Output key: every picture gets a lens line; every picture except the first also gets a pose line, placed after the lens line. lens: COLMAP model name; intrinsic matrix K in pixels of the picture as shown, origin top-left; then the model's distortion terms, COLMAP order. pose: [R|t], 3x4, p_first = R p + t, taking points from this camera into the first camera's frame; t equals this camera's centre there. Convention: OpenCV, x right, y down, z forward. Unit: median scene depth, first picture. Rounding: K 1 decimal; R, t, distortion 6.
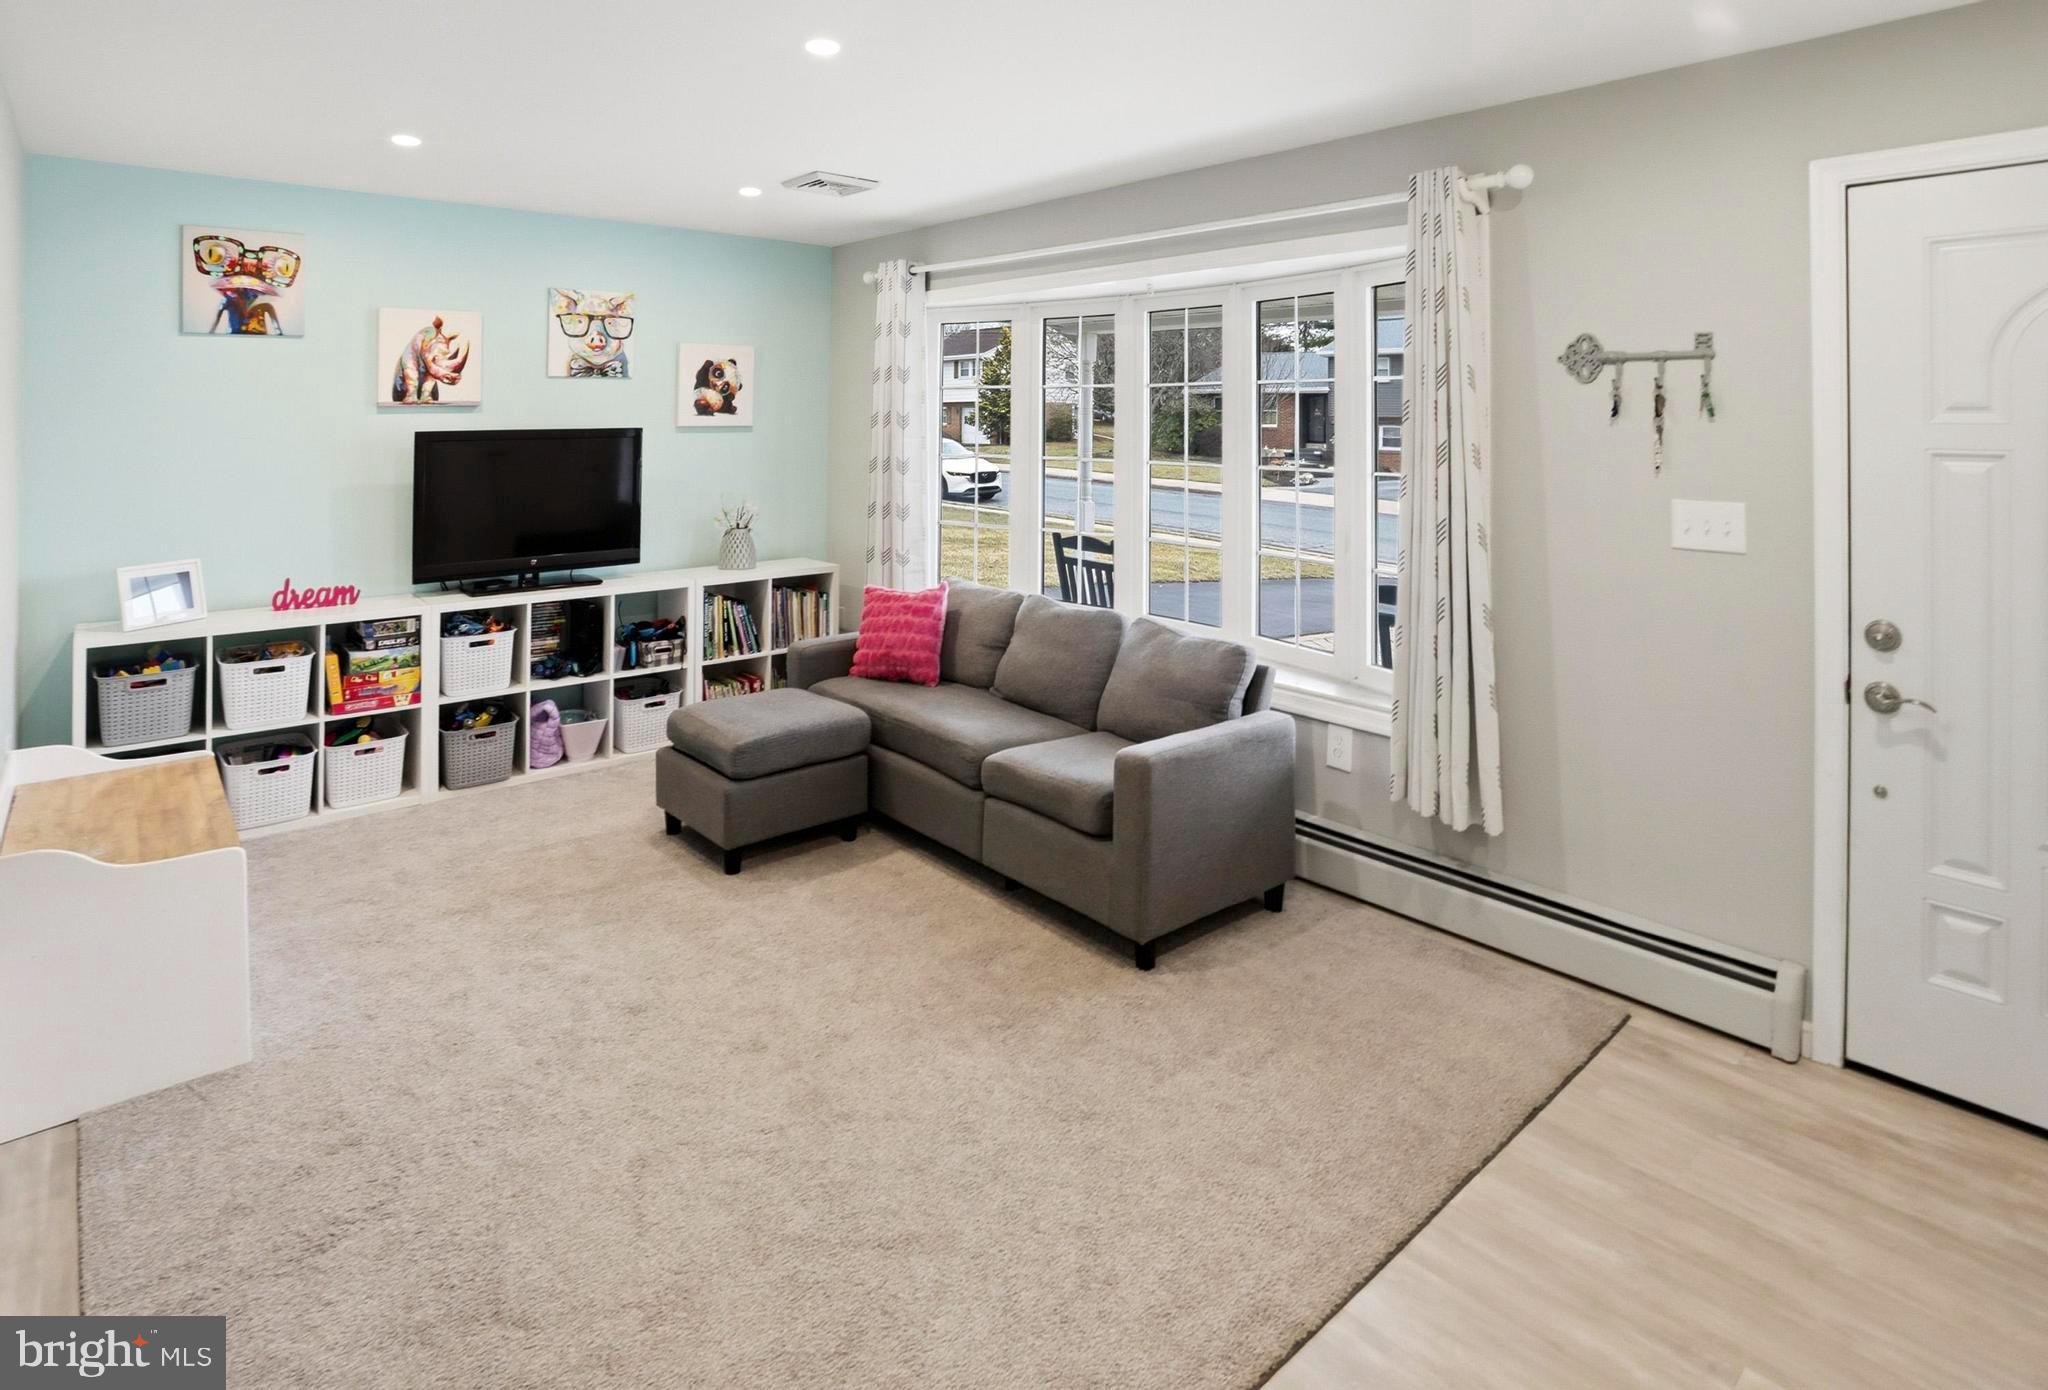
lens RADIAL K [[1061.3, 0, 1015.4], [0, 1061.3, 650.0], [0, 0, 1]] dist [-0.000967, 0.000521]
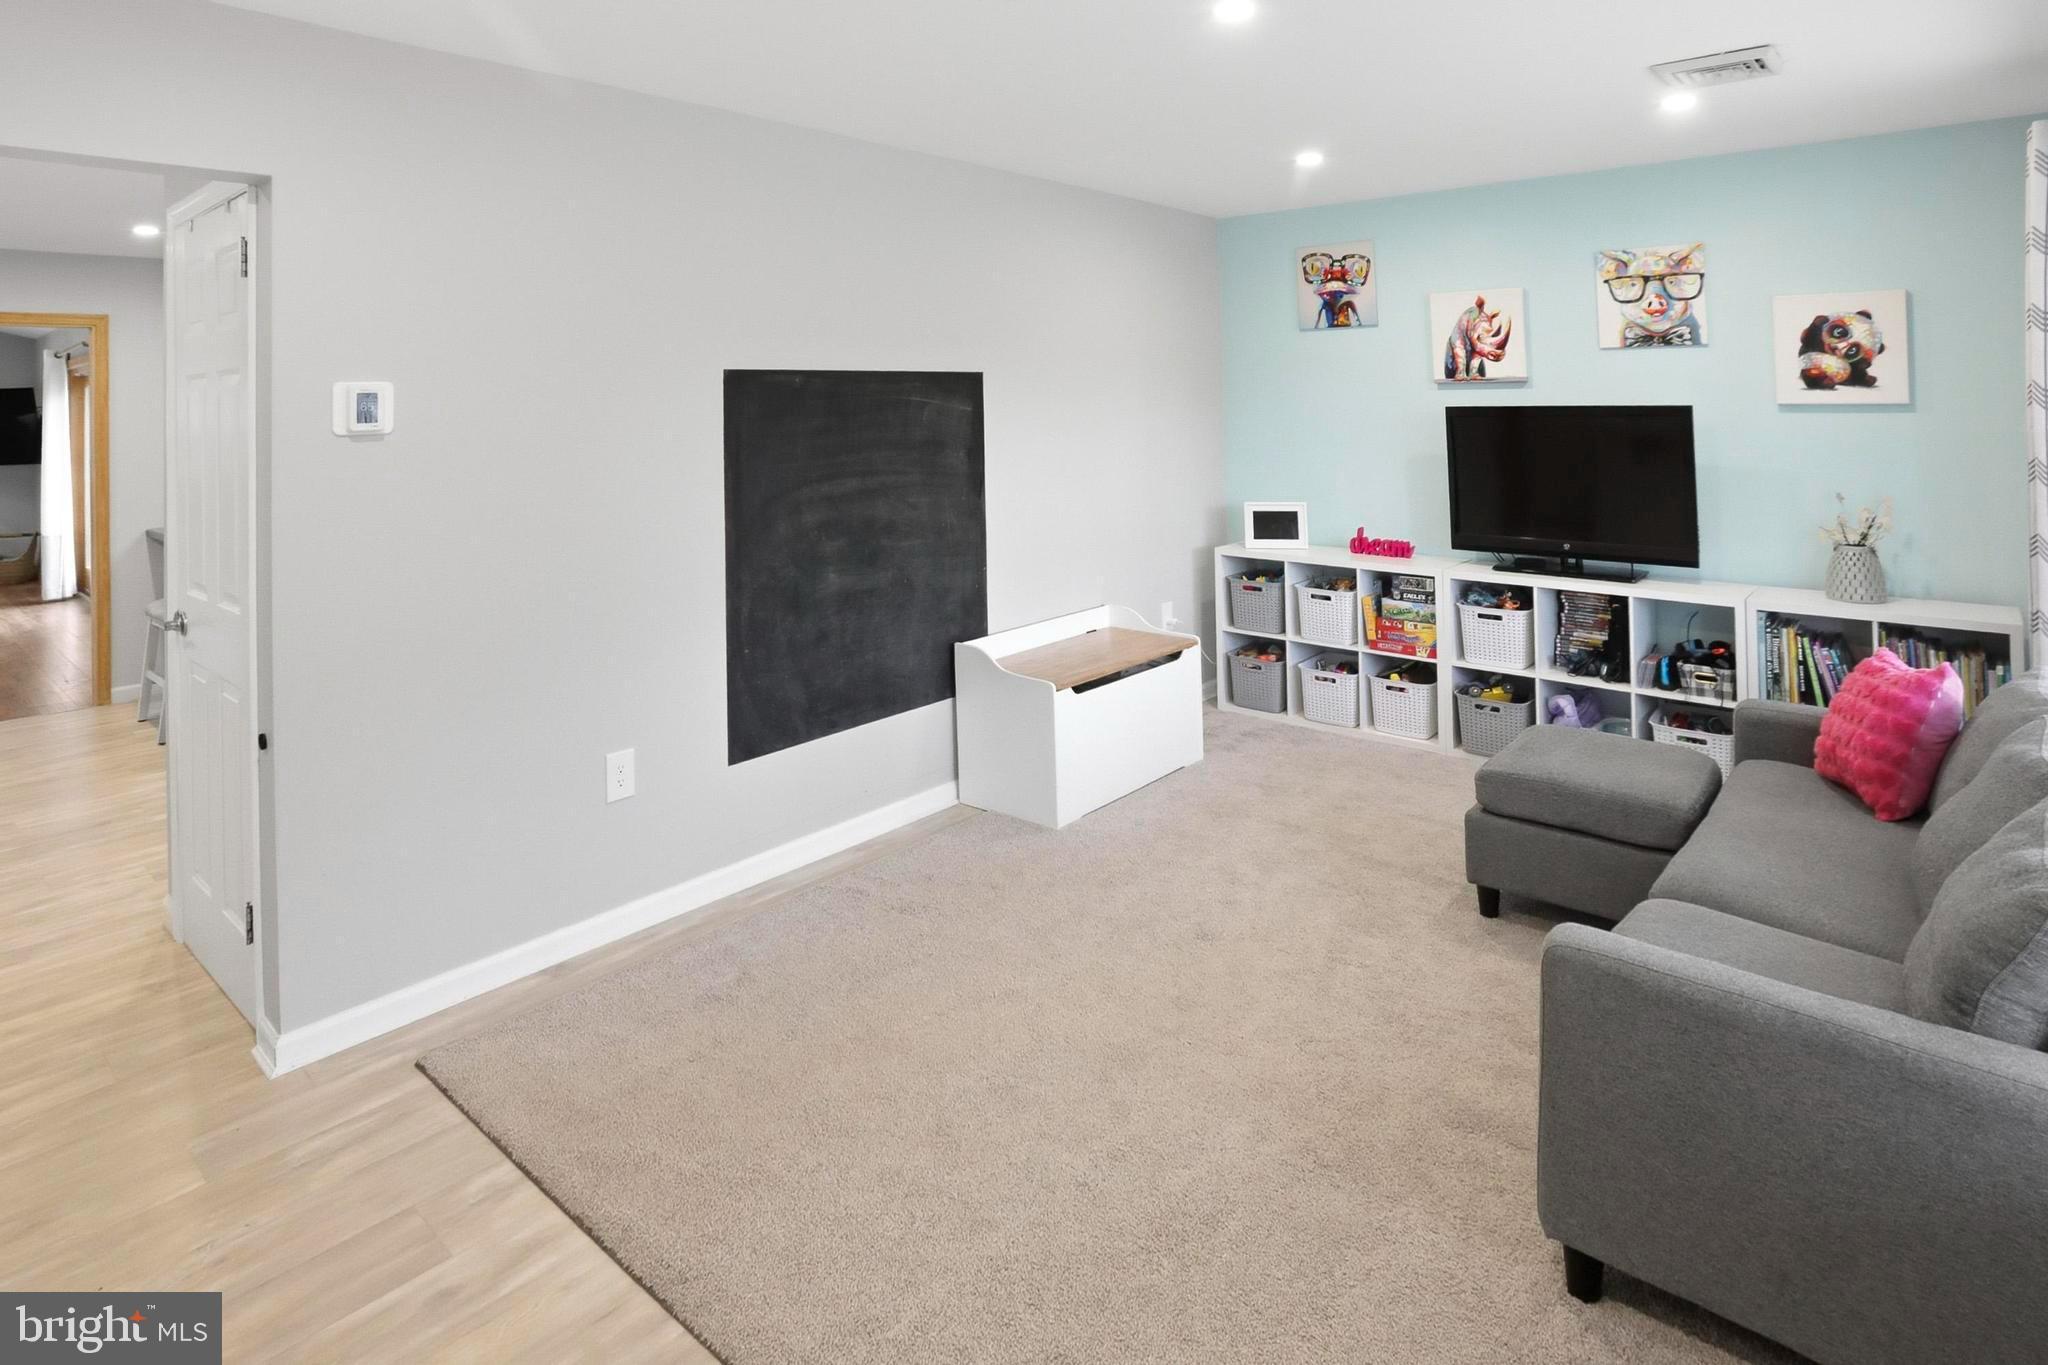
lens RADIAL K [[1107.3, 0, 1031.7], [0, 1107.3, 650.2], [0, 0, 1]] dist [-0.071857, 0.035818]
pose [[0.155369, 0.216108, -0.963928, 0.450687], [-0.198588, 0.962690, 0.183821, -0.082478], [0.967690, 0.162864, 0.192488, 0.392710]]
